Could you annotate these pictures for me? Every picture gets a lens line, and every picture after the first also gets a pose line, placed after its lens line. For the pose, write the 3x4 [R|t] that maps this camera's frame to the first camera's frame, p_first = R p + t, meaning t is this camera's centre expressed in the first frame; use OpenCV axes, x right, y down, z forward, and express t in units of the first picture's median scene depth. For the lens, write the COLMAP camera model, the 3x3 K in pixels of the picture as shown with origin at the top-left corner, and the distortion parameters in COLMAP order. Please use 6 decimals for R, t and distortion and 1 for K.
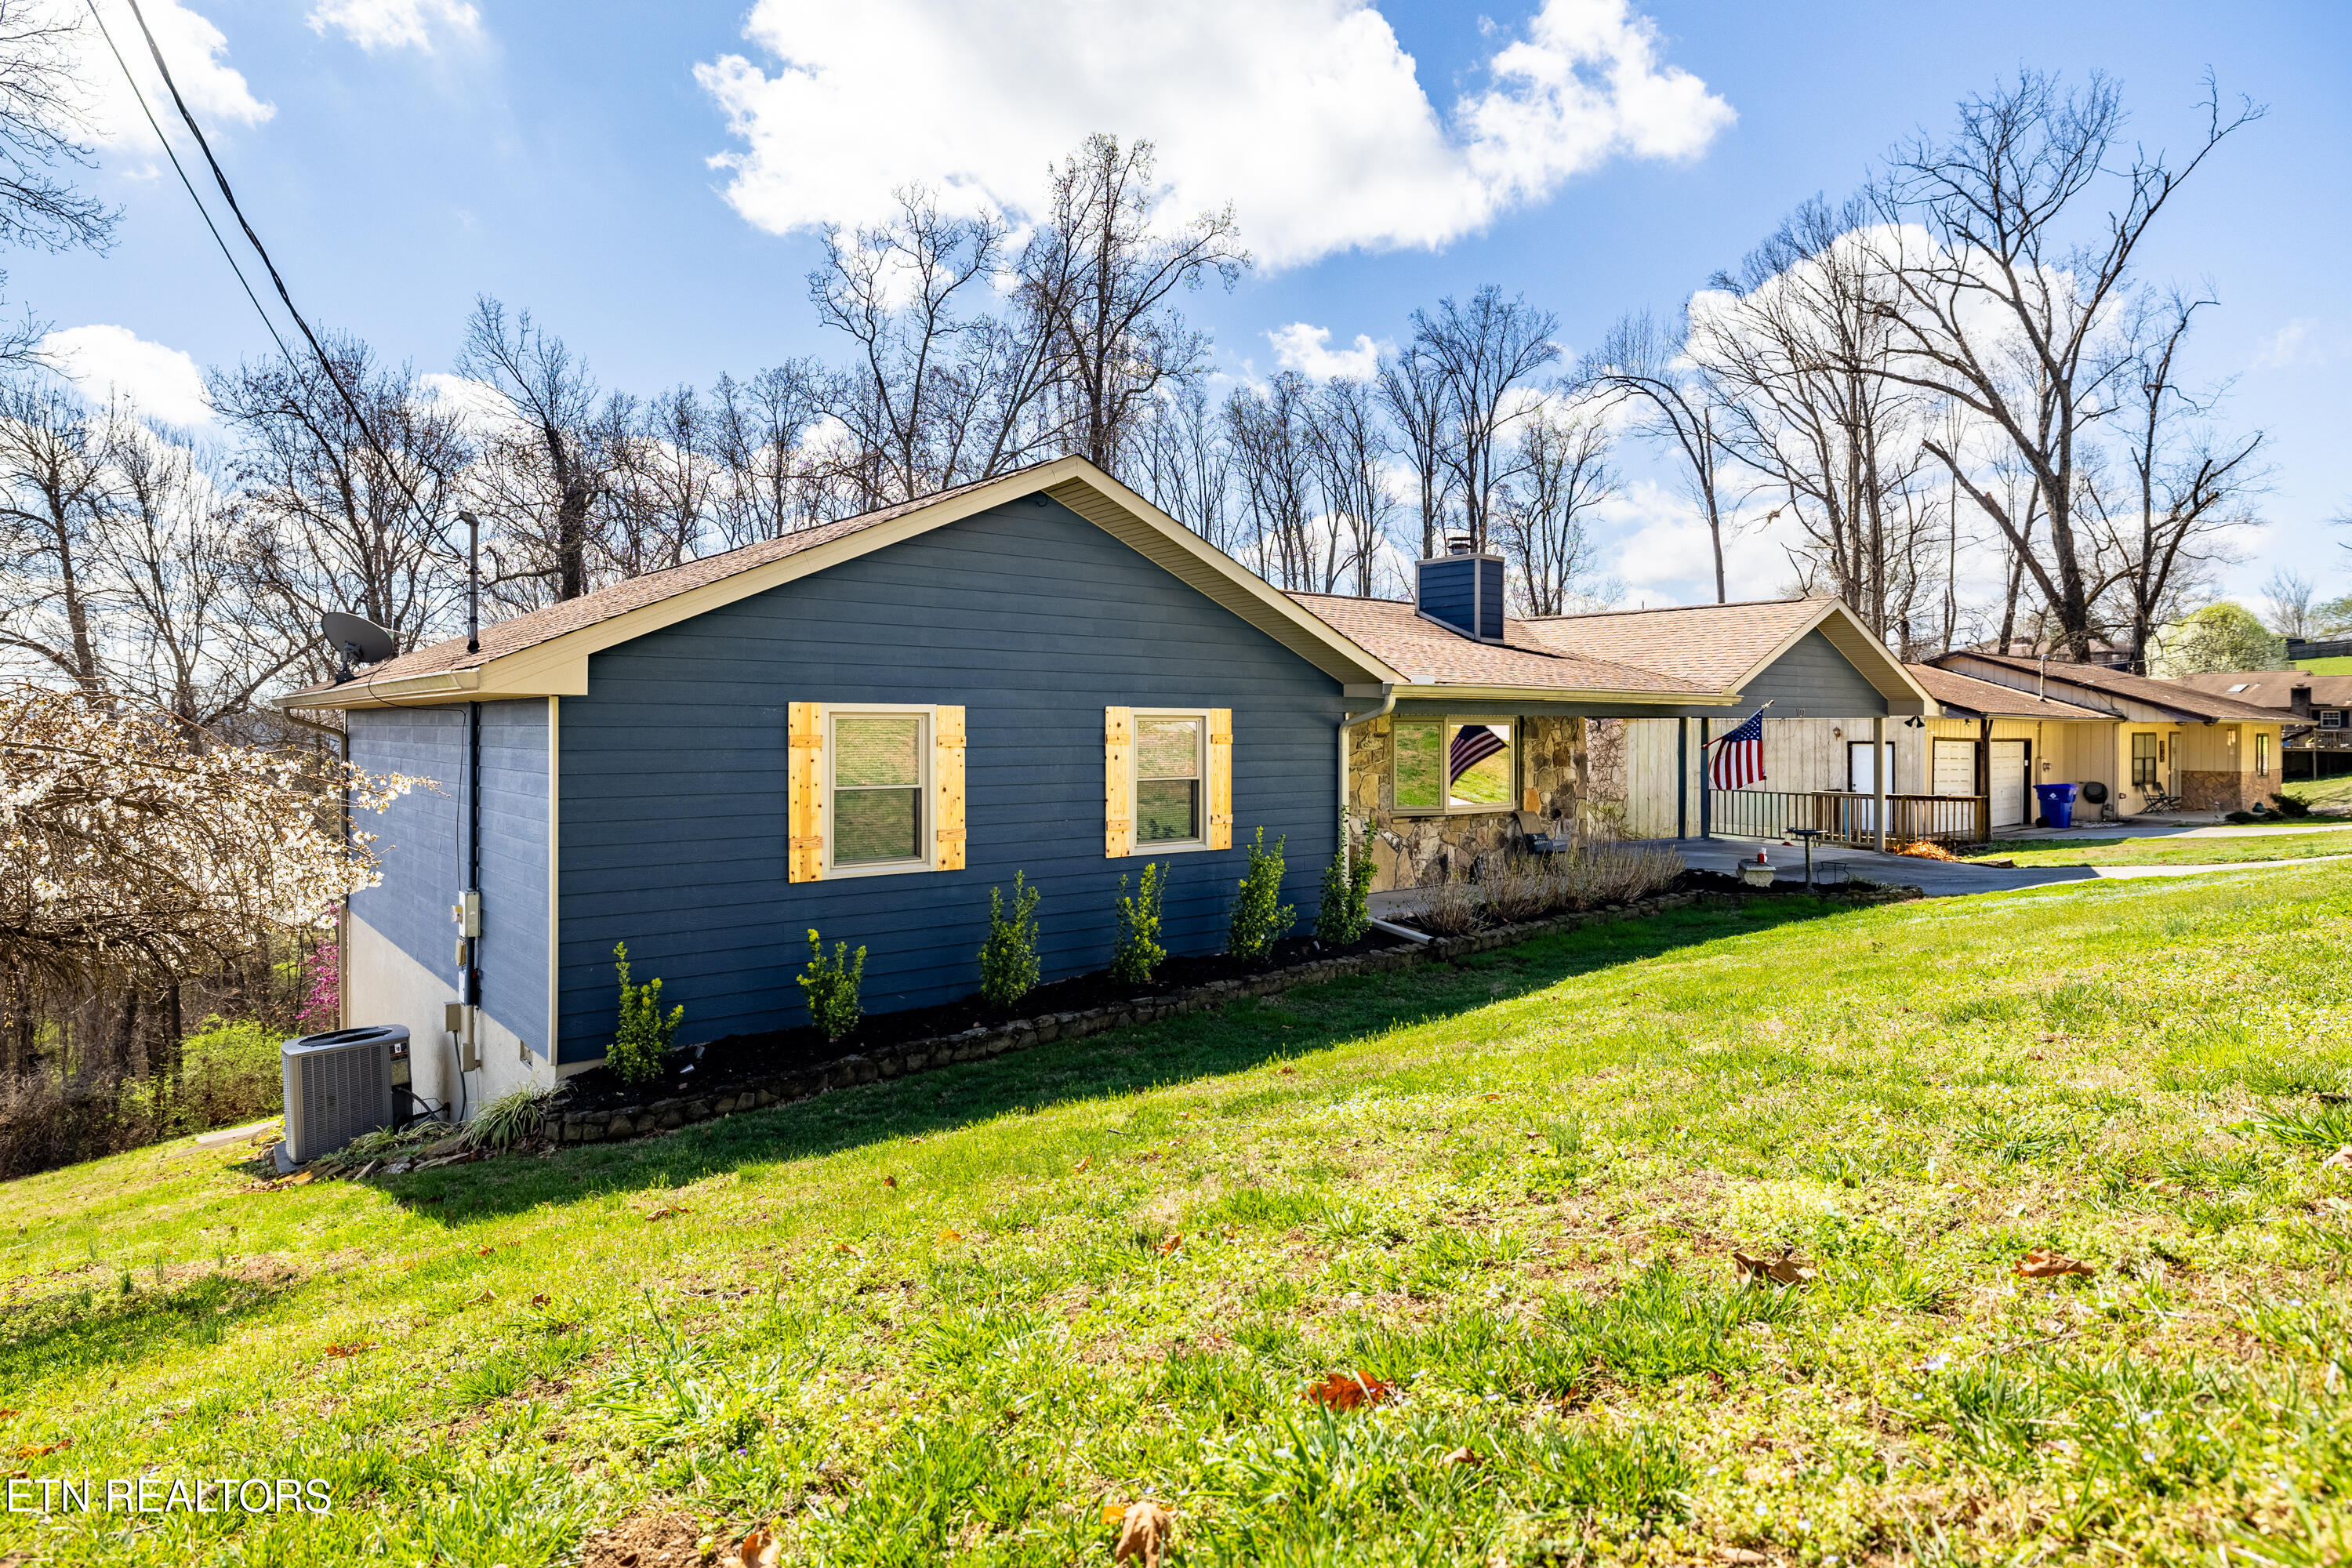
lens RADIAL K [[1319.9, 0, 1158.9], [0, 1319.9, 761.5], [0, 0, 1]] dist [-0.003279, -0.000762]
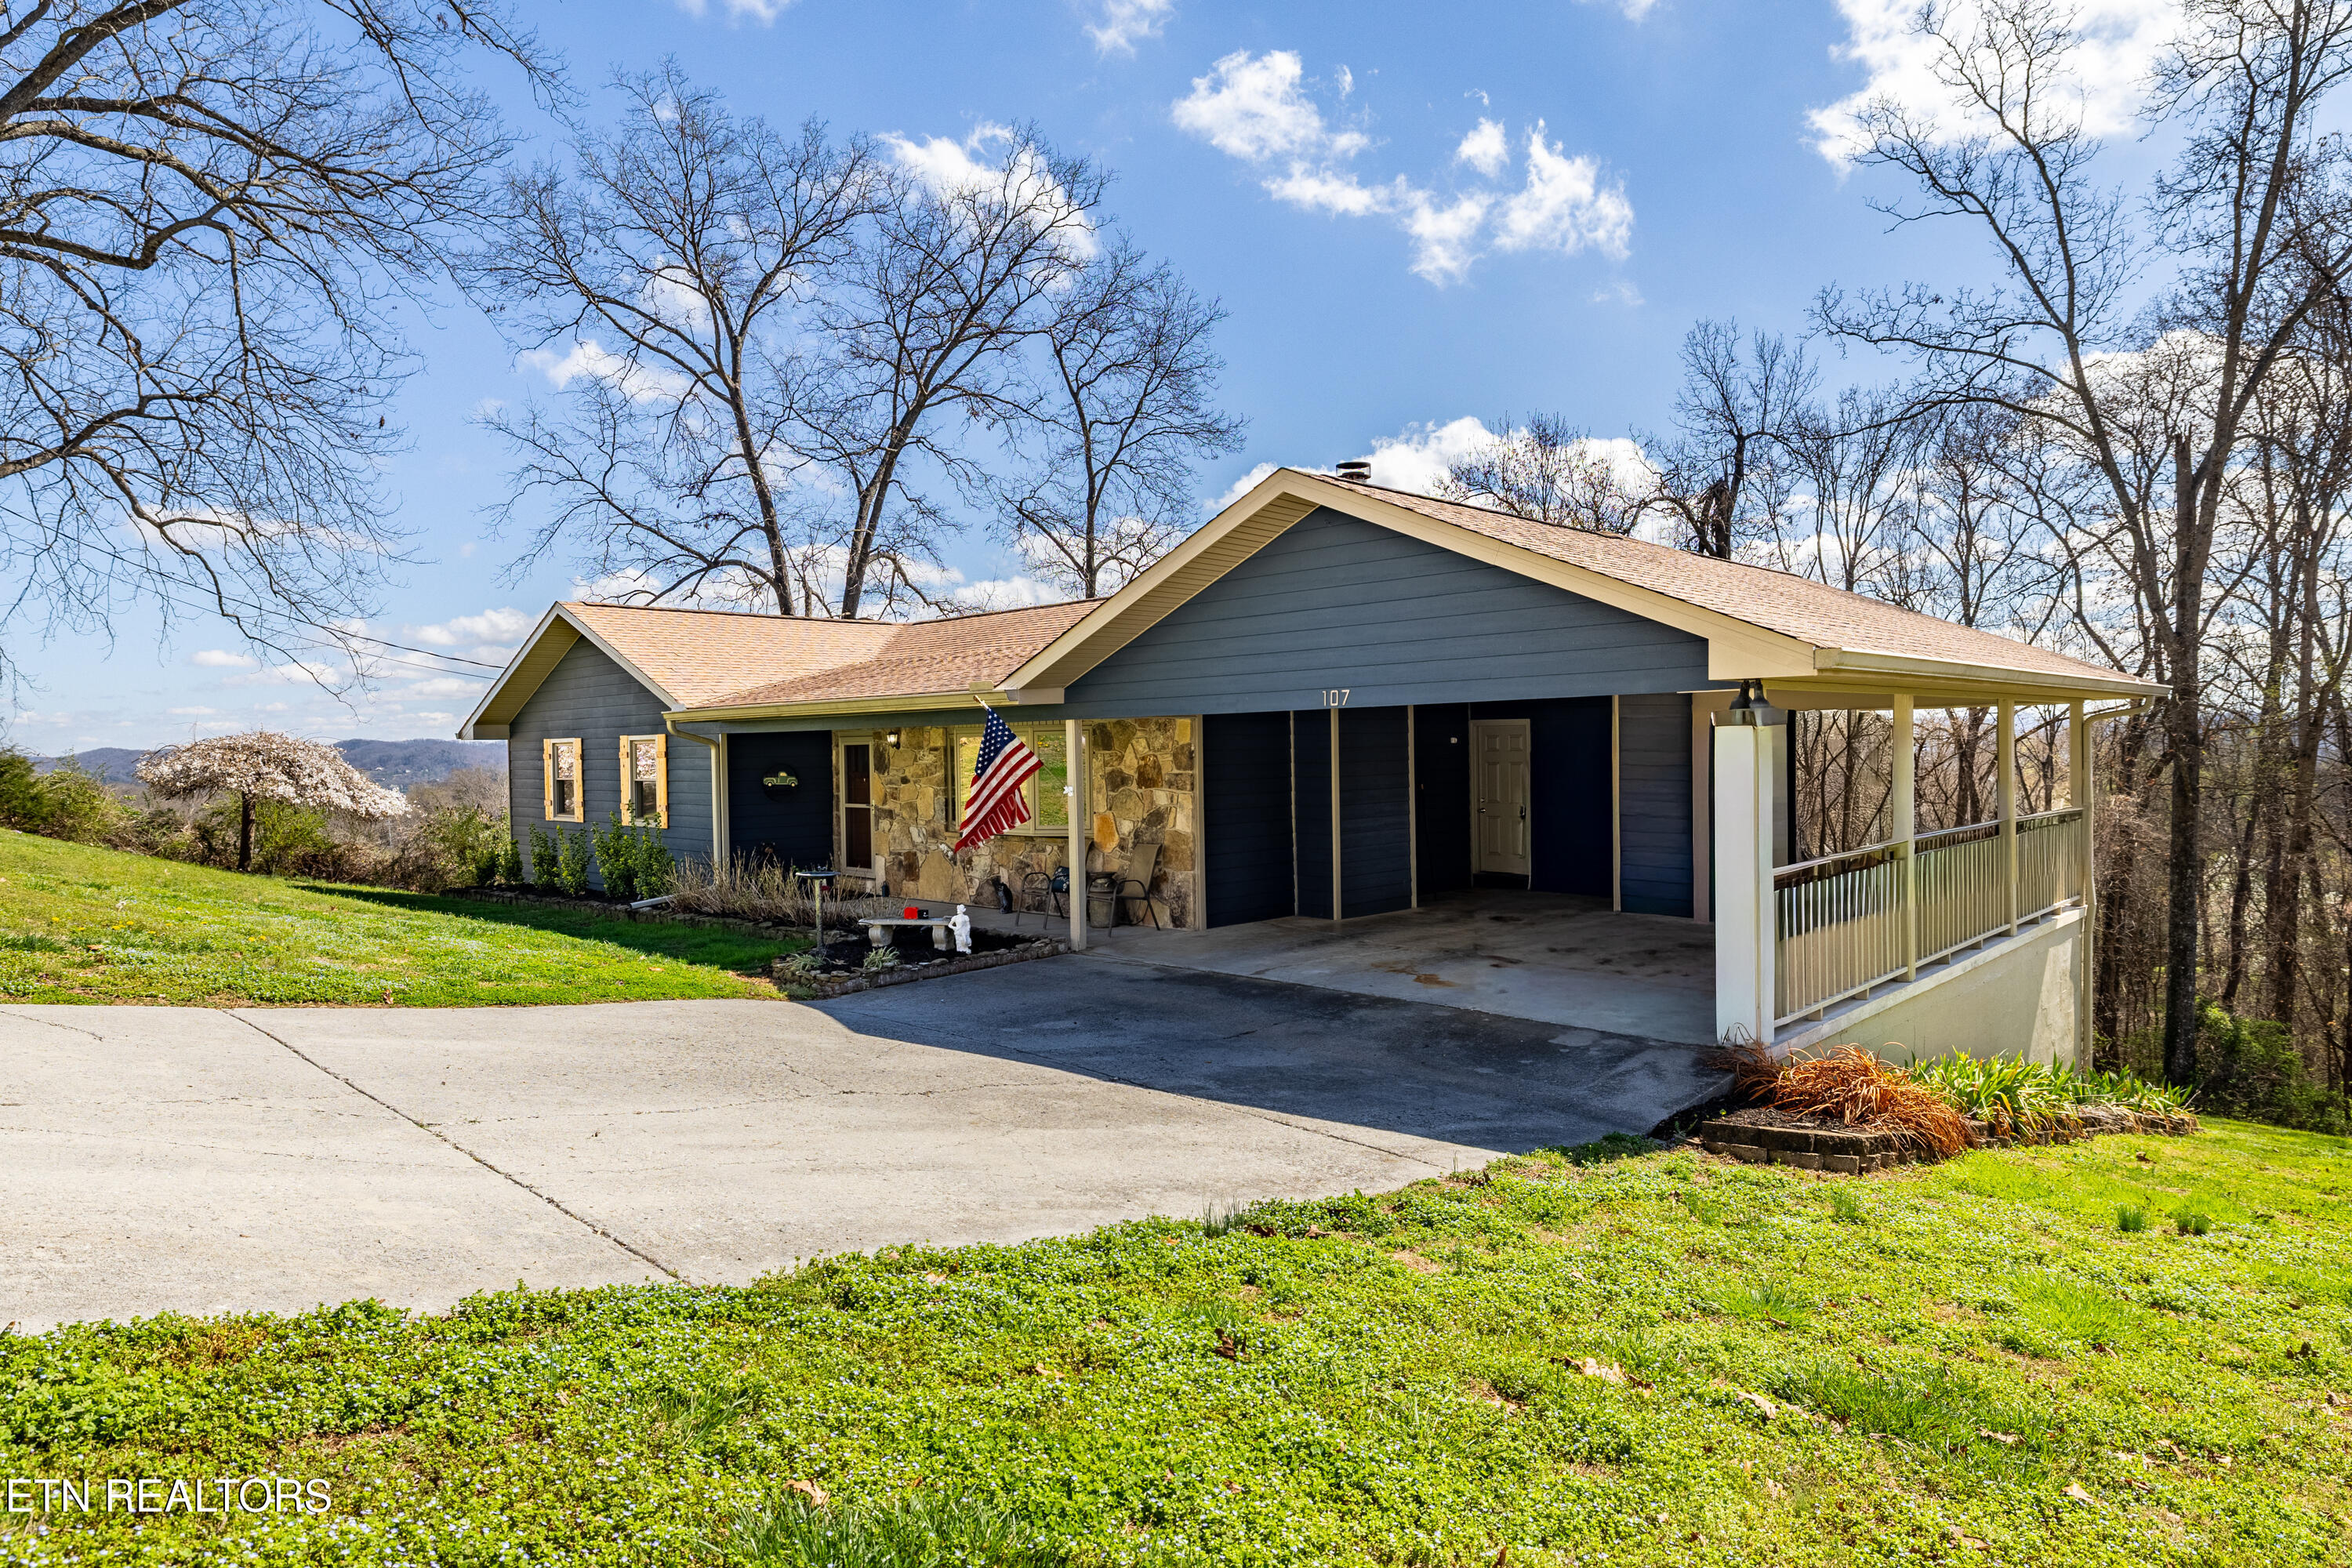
lens RADIAL K [[1319.9, 0, 1173.5], [0, 1319.9, 782.9], [0, 0, 1]] dist [-0.003279, -0.000762]
pose [[0.099657, 0.034377, -0.994428, 1.699246], [0.000224, 0.999402, 0.034571, -0.039715], [0.995022, -0.003668, 0.099590, 1.528617]]
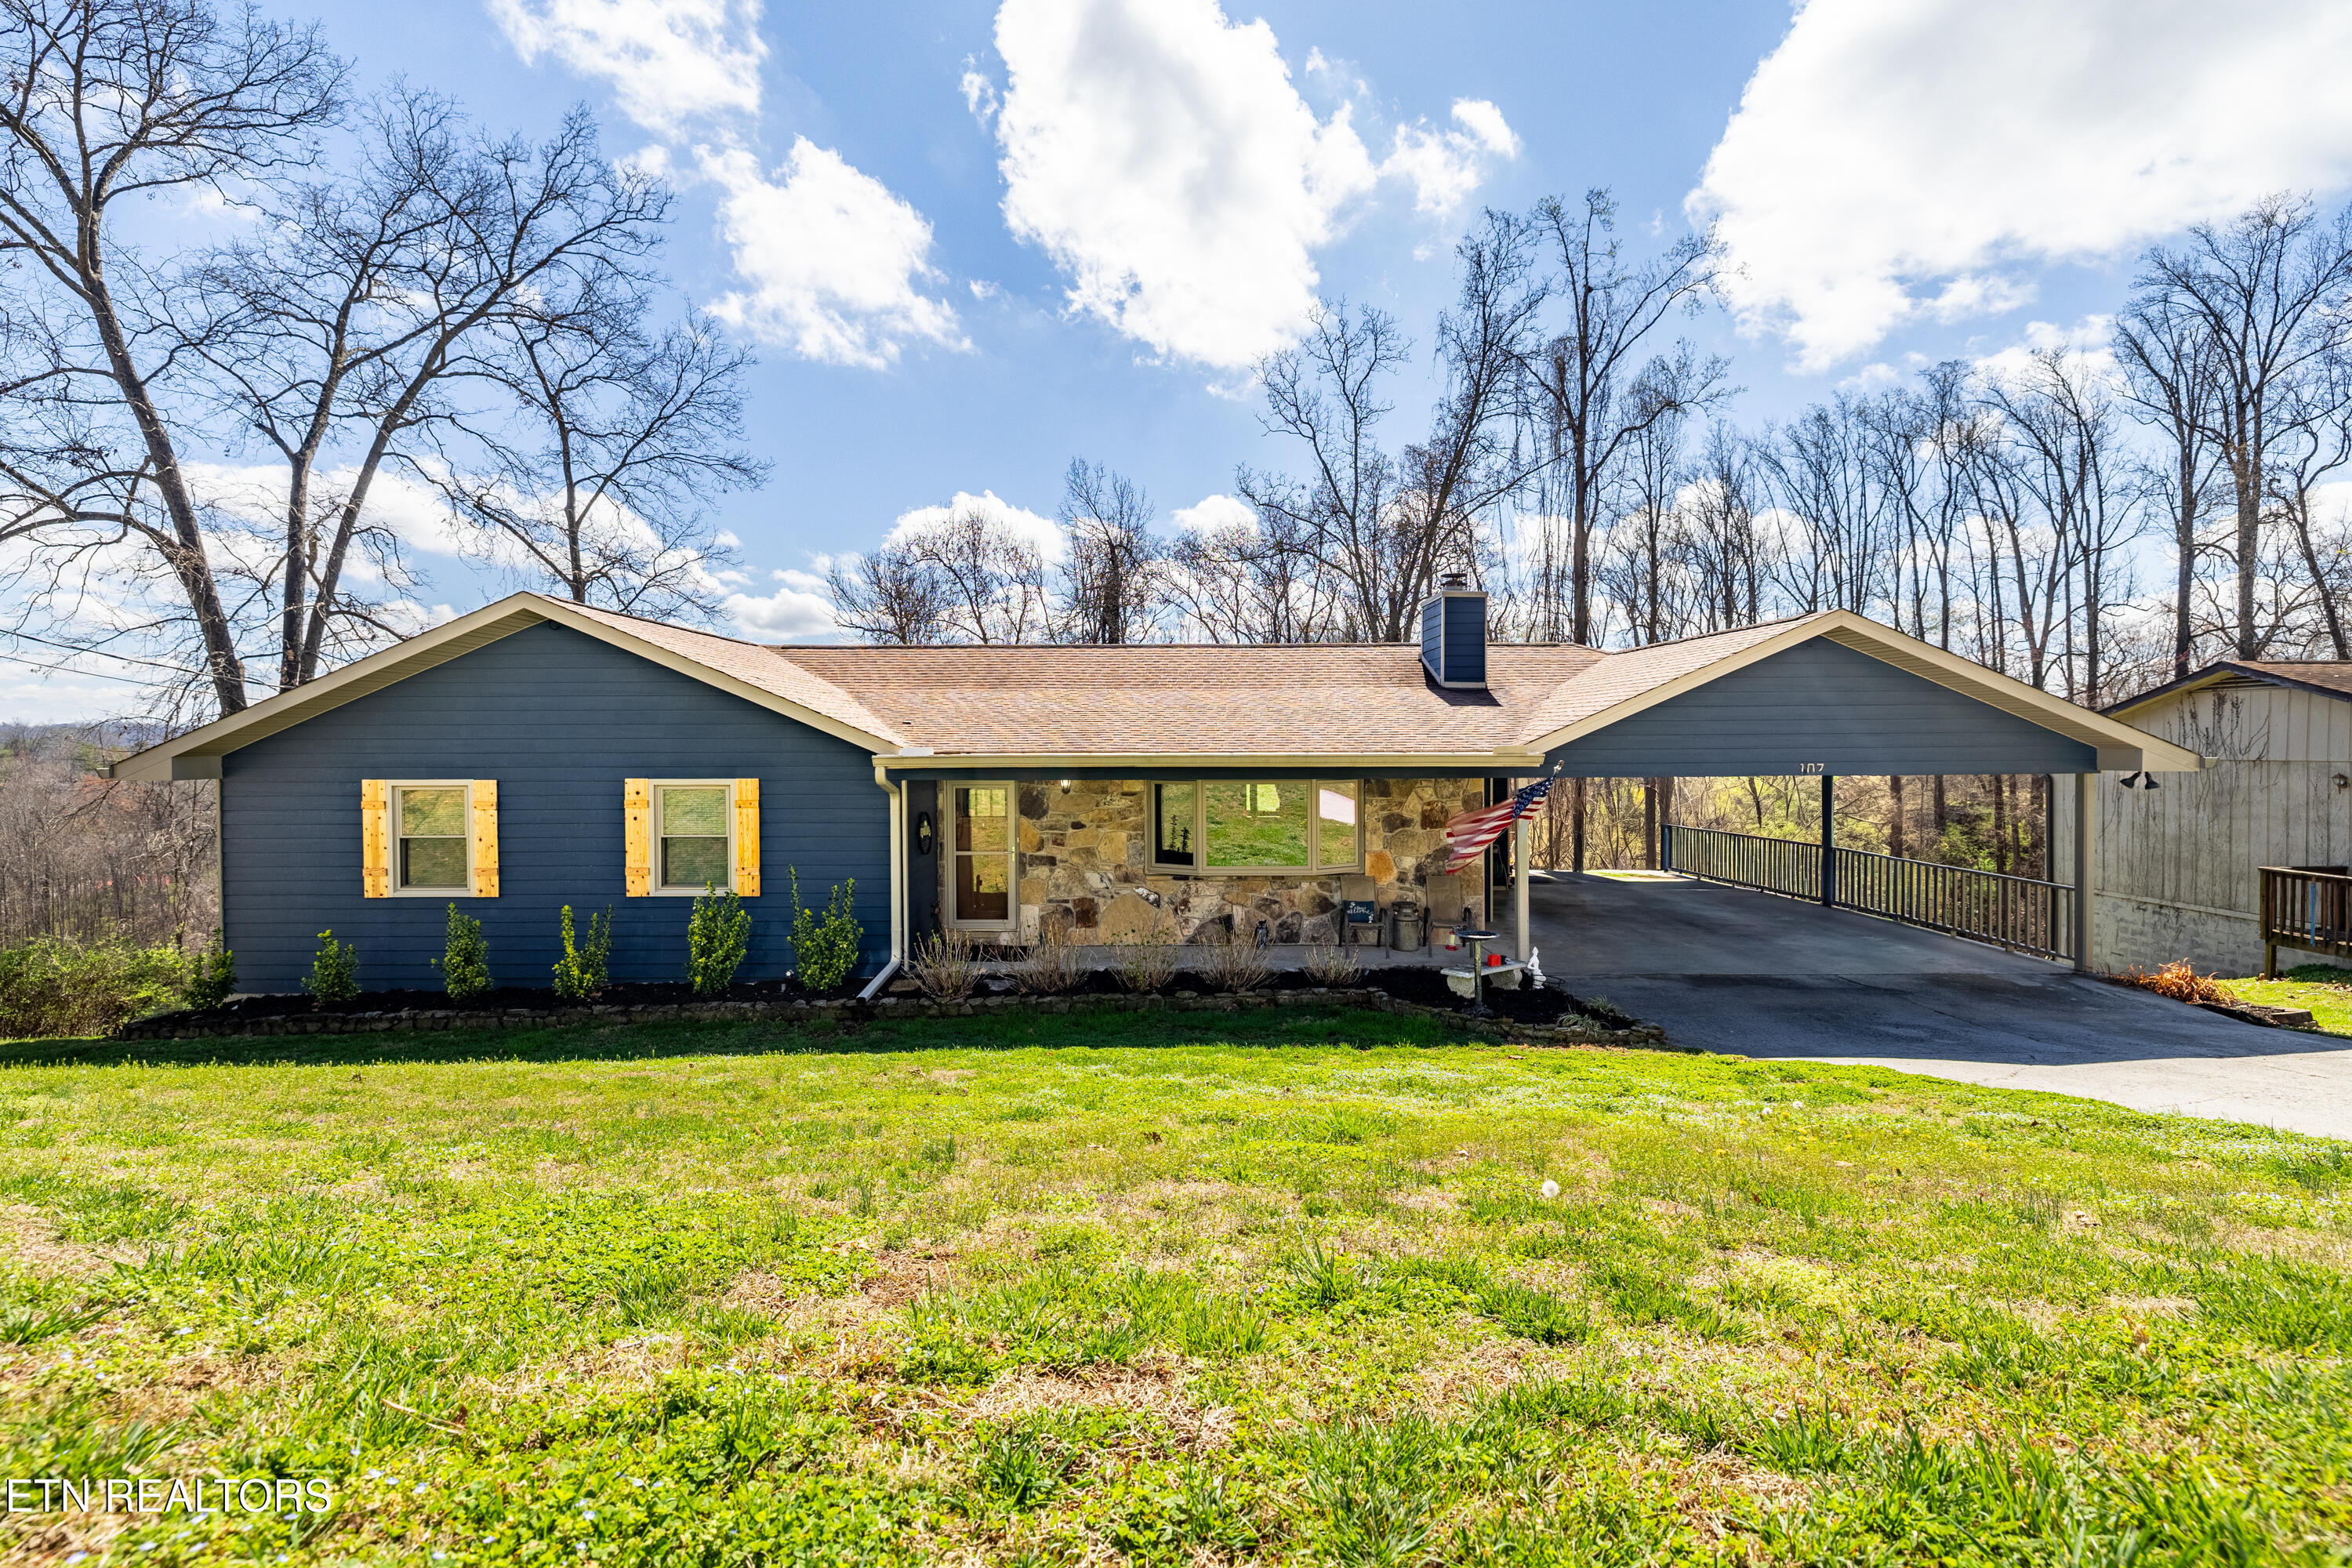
lens RADIAL K [[1035.7, 0, 1170.6], [0, 1035.7, 760.8], [0, 0, 1]] dist [0.001027, -0.000043]
pose [[0.766973, 0.015509, -0.641492, 1.002825], [-0.013068, 0.999878, 0.008549, -0.074006], [0.641547, 0.001826, 0.767082, 0.564762]]
